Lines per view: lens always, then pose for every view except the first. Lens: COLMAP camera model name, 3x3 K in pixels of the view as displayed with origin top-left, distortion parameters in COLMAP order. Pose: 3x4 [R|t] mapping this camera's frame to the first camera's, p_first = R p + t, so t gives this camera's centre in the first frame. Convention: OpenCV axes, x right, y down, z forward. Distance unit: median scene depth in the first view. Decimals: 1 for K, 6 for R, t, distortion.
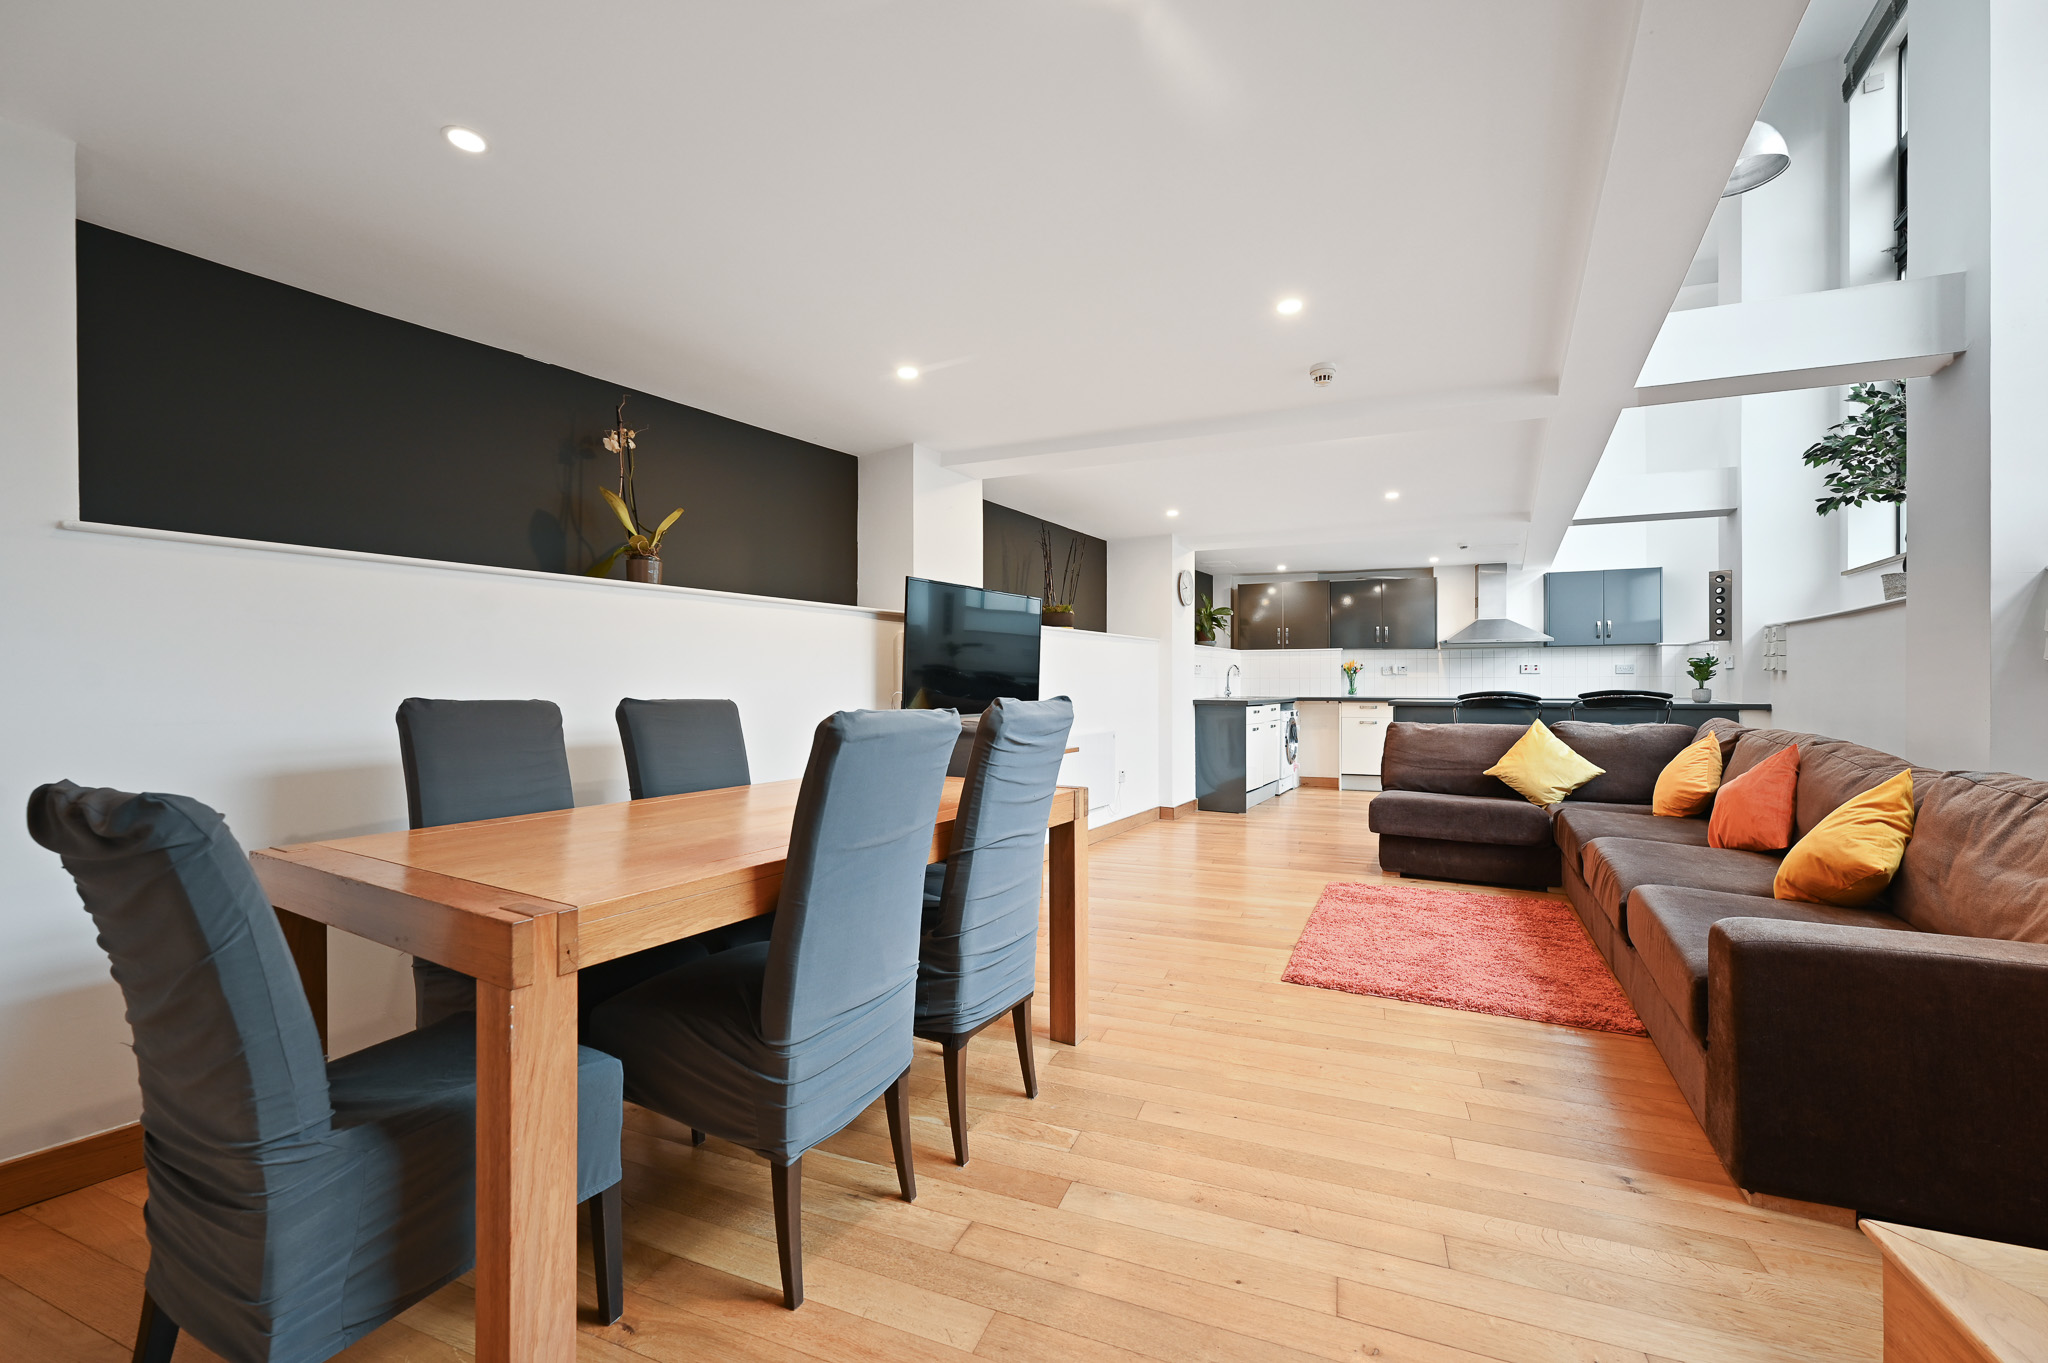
lens RADIAL K [[806.9, 0, 1024.0], [0, 806.9, 681.5], [0, 0, 1]] dist [-0.006996, -0.000029]
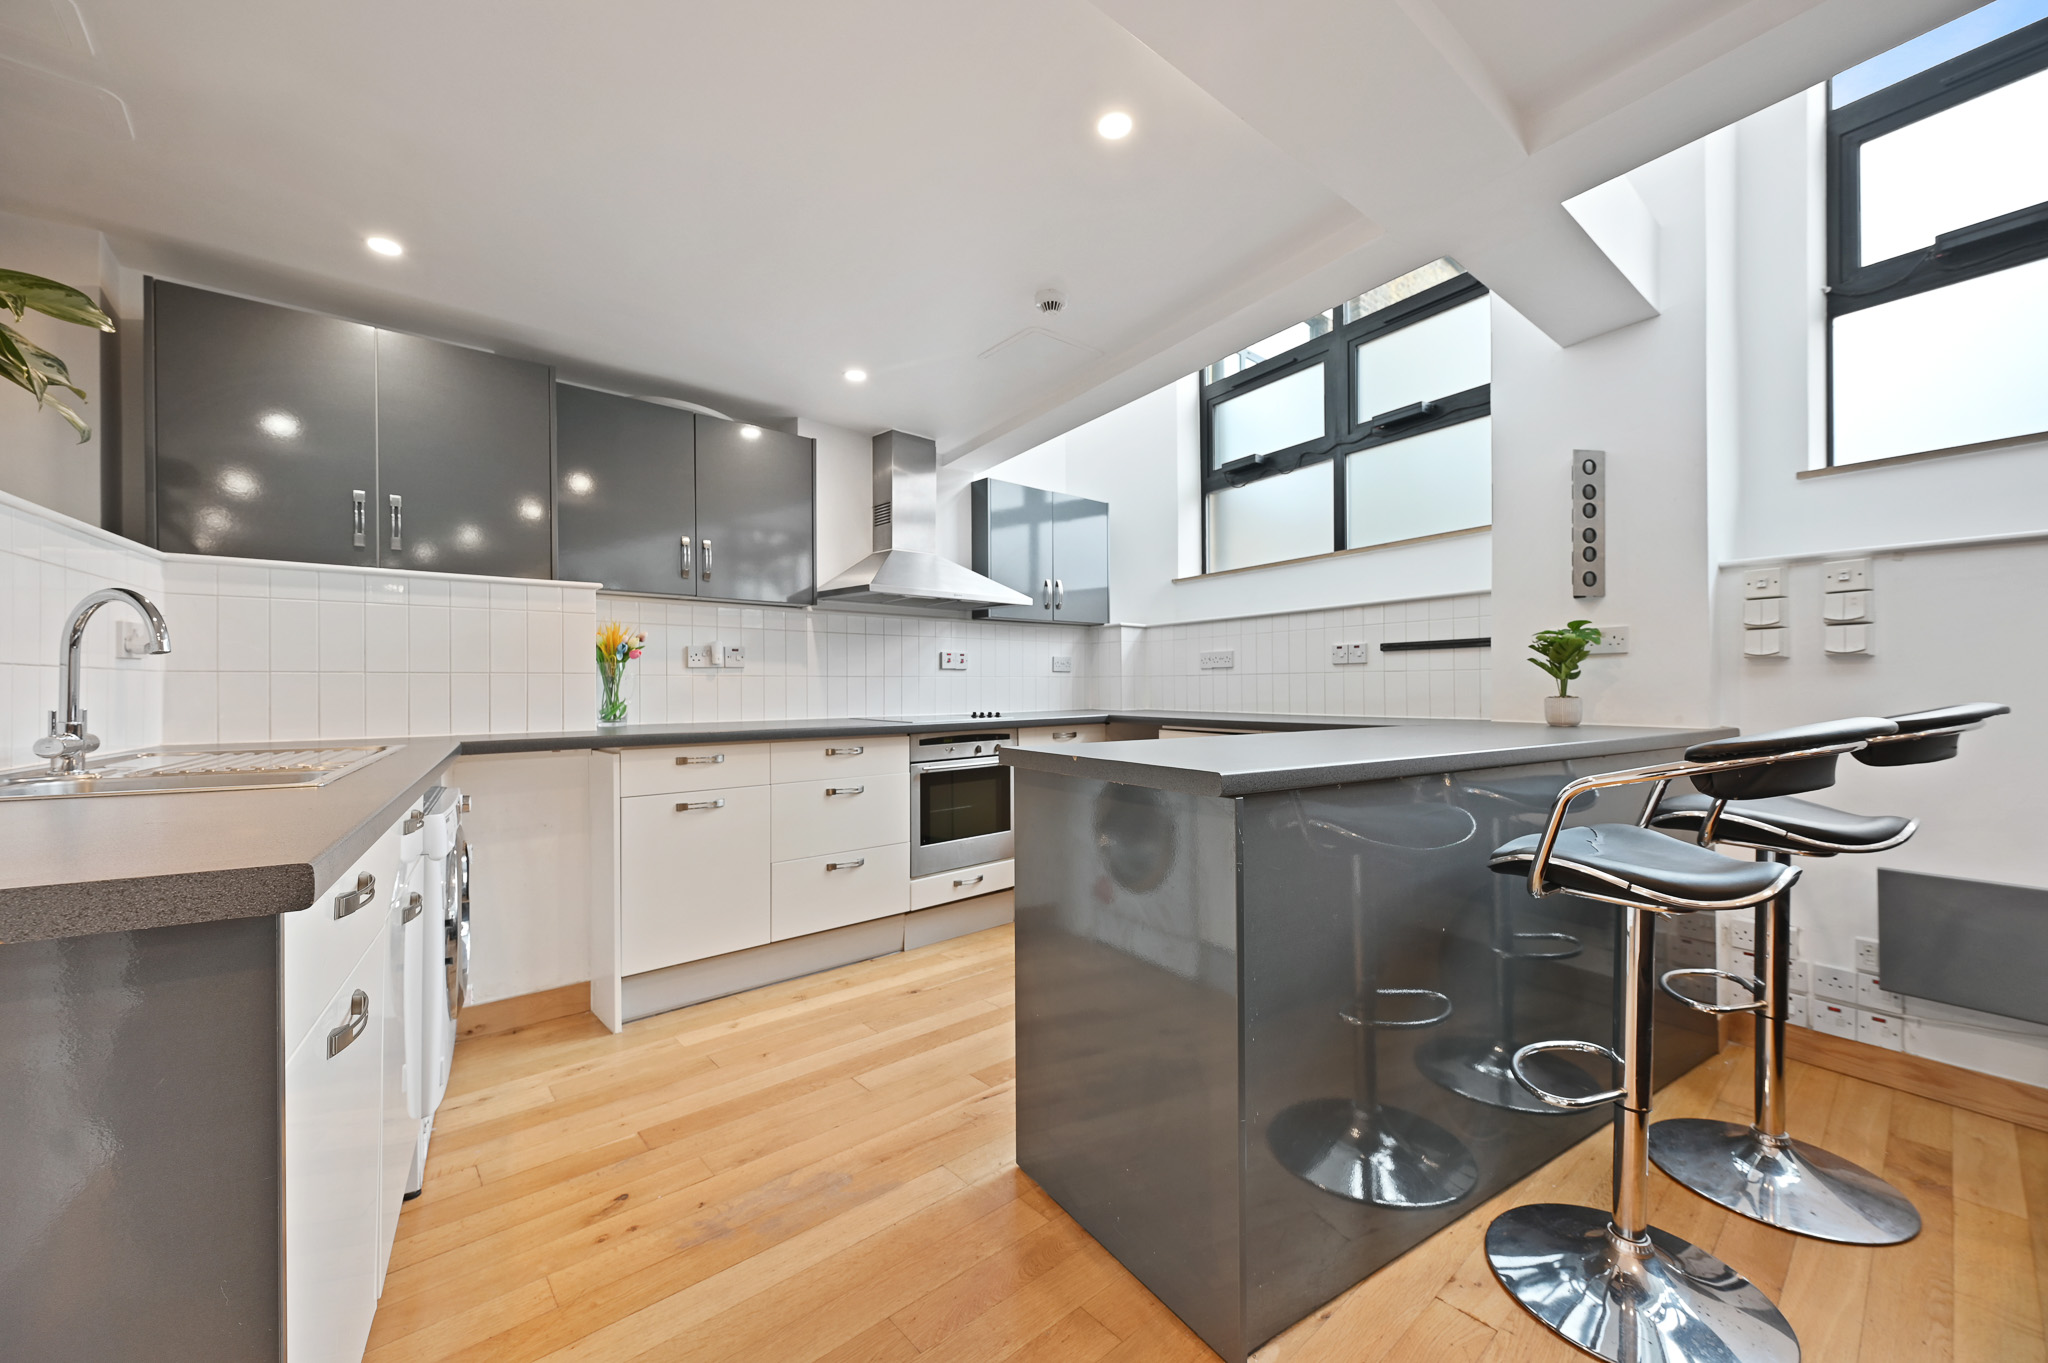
lens RADIAL K [[806.9, 0, 1024.0], [0, 806.9, 681.5], [0, 0, 1]] dist [-0.006996, -0.000029]
pose [[0.437091, 0.002910, 0.899413, 0.328751], [0.005848, 0.999964, -0.006078, 0.003096], [-0.899398, 0.007916, 0.437058, 1.317830]]
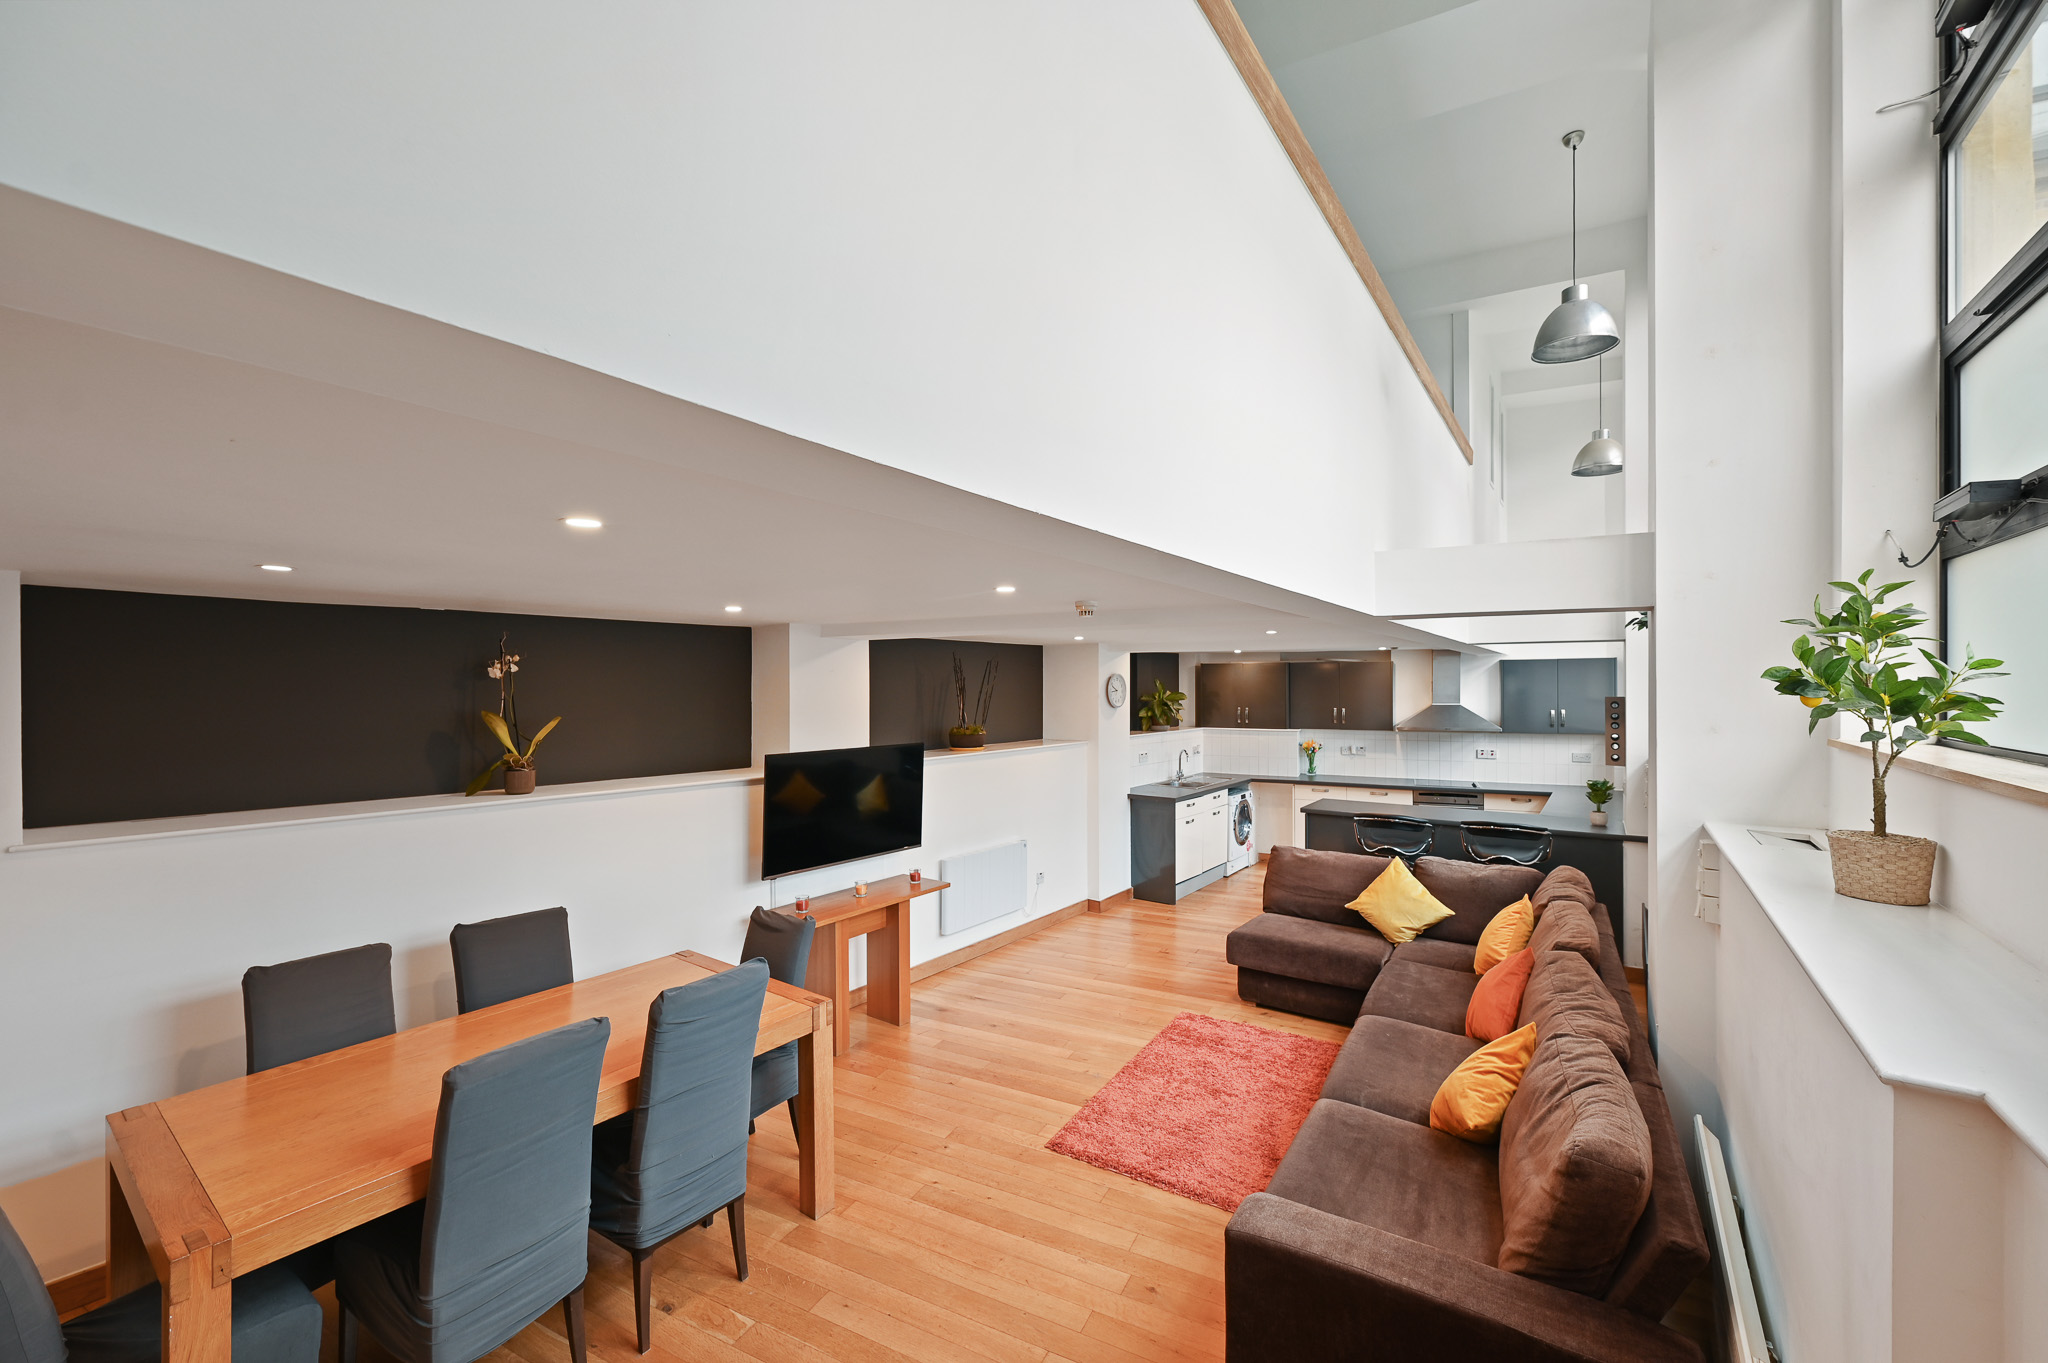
lens RADIAL K [[803.4, 0, 1024.0], [0, 803.4, 681.5], [0, 0, 1]] dist [-0.000129, 0.000100]
pose [[0.996176, -0.002121, -0.087343, 0.255342], [0.001630, 0.999983, -0.005686, -0.181424], [0.087354, 0.005522, 0.996162, -0.087273]]
